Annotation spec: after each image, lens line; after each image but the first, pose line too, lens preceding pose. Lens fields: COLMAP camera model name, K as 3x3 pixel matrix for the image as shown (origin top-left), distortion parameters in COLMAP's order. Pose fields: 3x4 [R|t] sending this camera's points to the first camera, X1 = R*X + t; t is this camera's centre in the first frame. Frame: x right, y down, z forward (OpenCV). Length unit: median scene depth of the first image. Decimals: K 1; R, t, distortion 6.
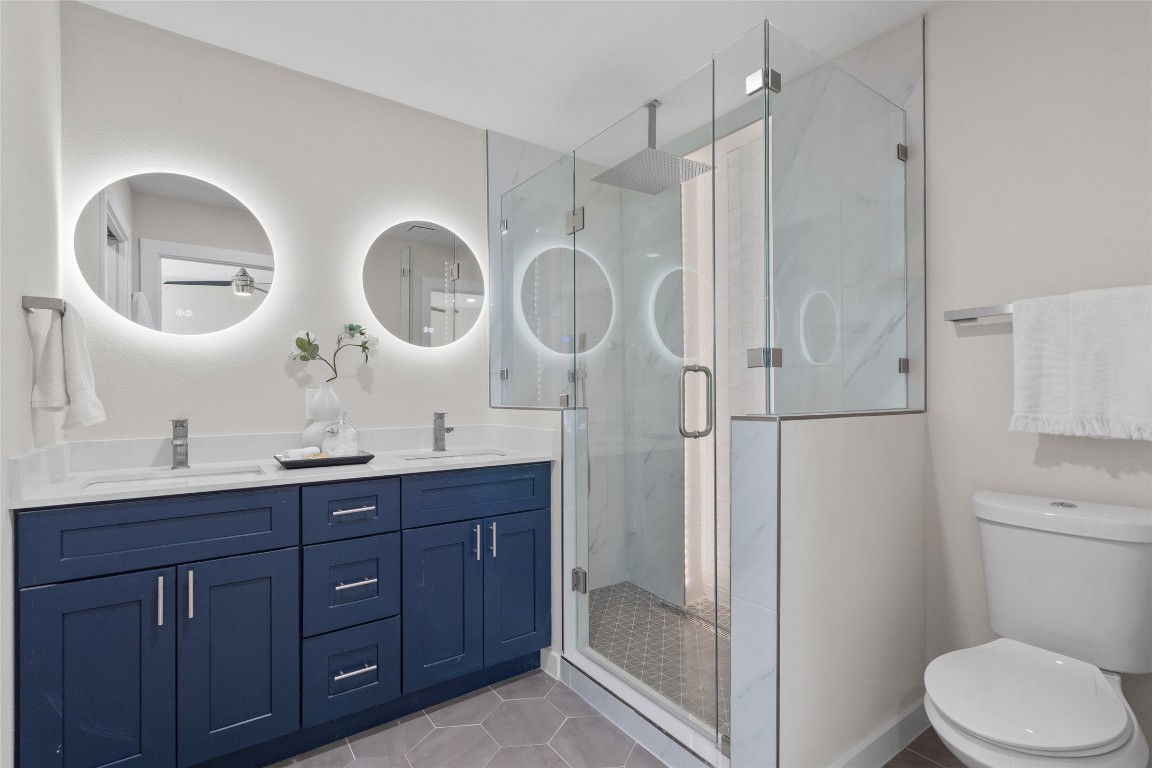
lens RADIAL K [[532.0, 0, 576.3], [0, 532.0, 388.9], [0, 0, 1]] dist [-0.002380, 0.001902]
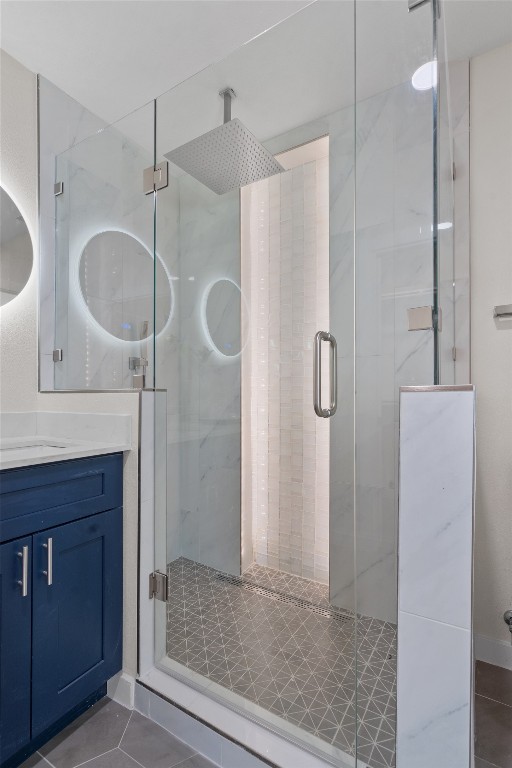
lens RADIAL K [[354.6, 0, 251.8], [0, 354.6, 393.0], [0, 0, 1]] dist [-0.002380, 0.001902]
pose [[0.920098, 0.009147, 0.391581, -0.081684], [-0.007268, 0.999954, -0.006280, 0.043732], [-0.391620, 0.002932, 0.920122, 0.390904]]
